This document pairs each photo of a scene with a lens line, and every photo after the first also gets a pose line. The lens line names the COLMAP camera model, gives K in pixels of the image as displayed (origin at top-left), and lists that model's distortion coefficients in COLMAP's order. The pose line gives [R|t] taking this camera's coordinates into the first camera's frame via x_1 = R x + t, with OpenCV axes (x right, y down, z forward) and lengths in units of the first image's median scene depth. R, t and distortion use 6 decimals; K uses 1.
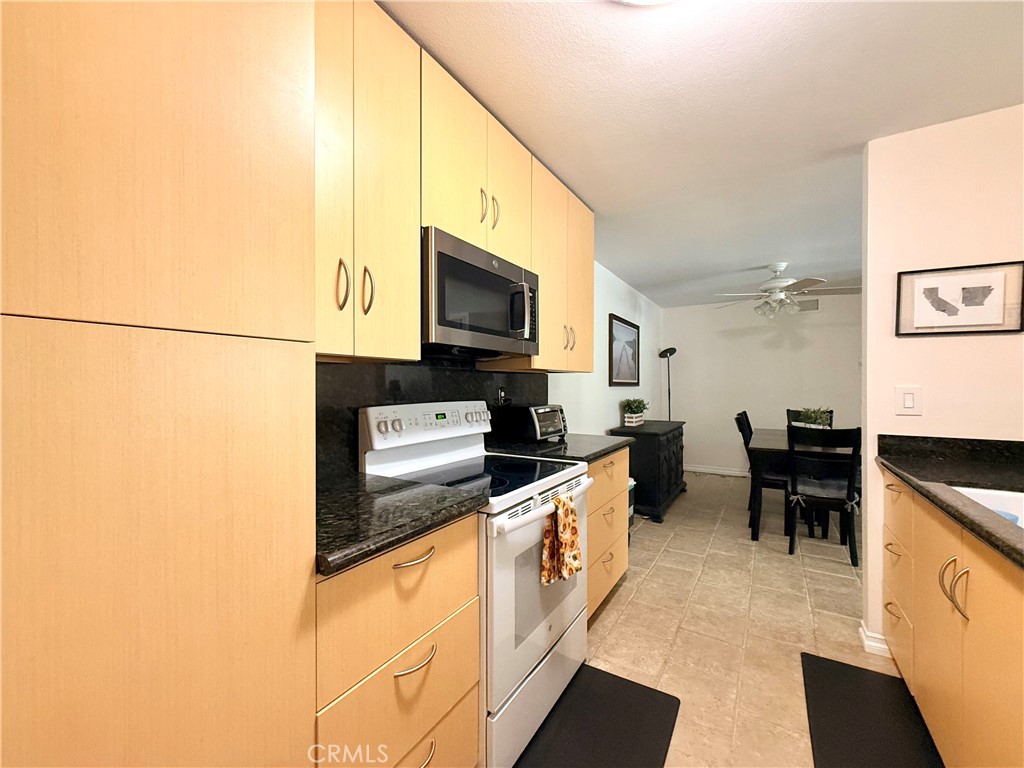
lens RADIAL K [[405.8, 0, 515.5], [0, 405.8, 384.0], [0, 0, 1]] dist [-0.000317, 0.000035]
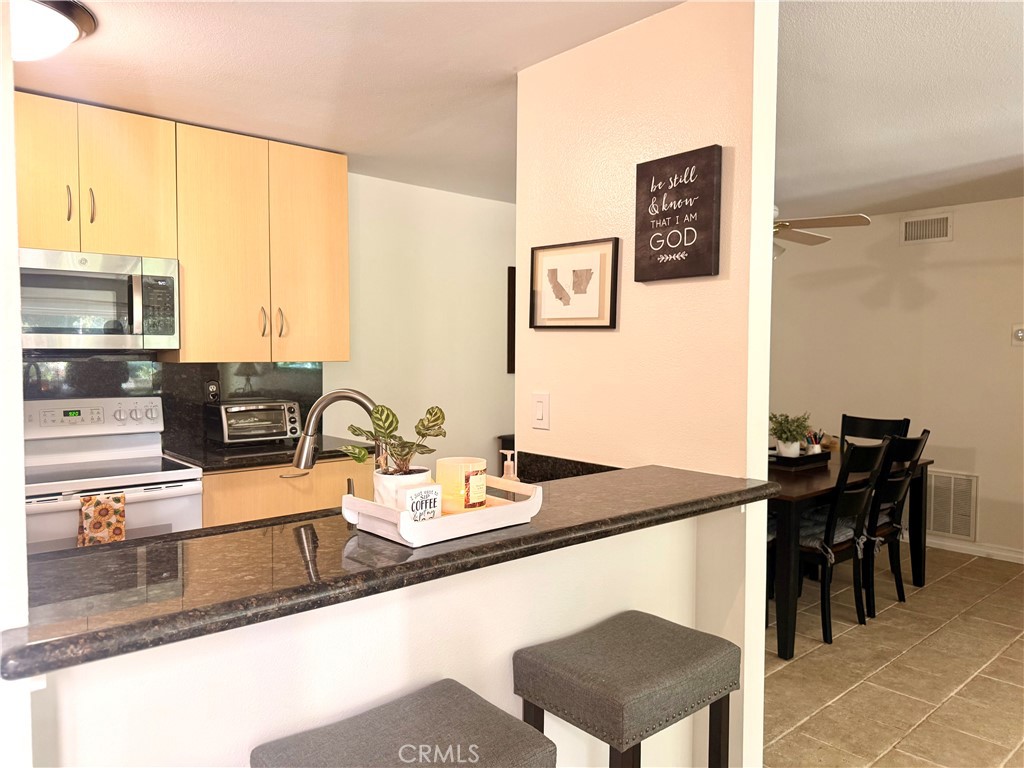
lens RADIAL K [[713.2, 0, 512.0], [0, 713.2, 384.0], [0, 0, 1]] dist [0.101690, -0.122903]
pose [[0.957024, 0.017908, -0.289456, 1.168804], [-0.004509, 0.998890, 0.046890, -0.067742], [0.289974, -0.043570, 0.956042, -0.312144]]
